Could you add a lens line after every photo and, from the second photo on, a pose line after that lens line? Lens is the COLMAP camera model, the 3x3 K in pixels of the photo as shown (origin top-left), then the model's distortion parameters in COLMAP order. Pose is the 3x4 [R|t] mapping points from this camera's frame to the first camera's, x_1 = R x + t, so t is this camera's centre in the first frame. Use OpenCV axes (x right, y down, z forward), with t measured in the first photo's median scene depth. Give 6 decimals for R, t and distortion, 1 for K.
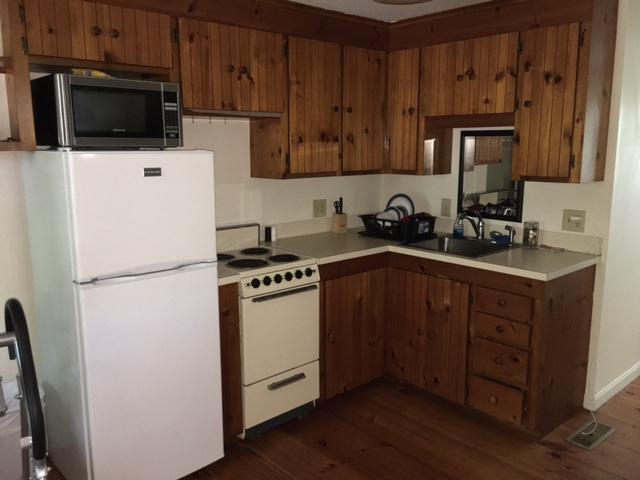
lens RADIAL K [[548.6, 0, 320.0], [0, 548.6, 240.0], [0, 0, 1]] dist [0.097319, -0.172398]
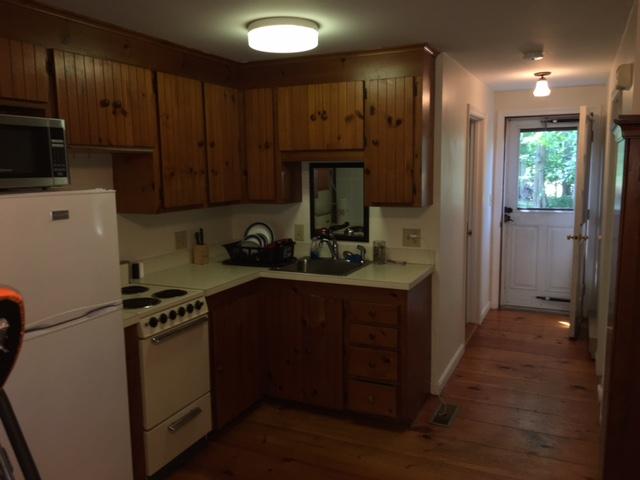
lens RADIAL K [[548.6, 0, 320.0], [0, 548.6, 240.0], [0, 0, 1]] dist [0.097319, -0.172398]
pose [[0.918388, -0.063002, 0.390634, -0.193565], [0.079329, 0.996515, -0.025784, -0.015819], [-0.387648, 0.054669, 0.920185, -0.019768]]
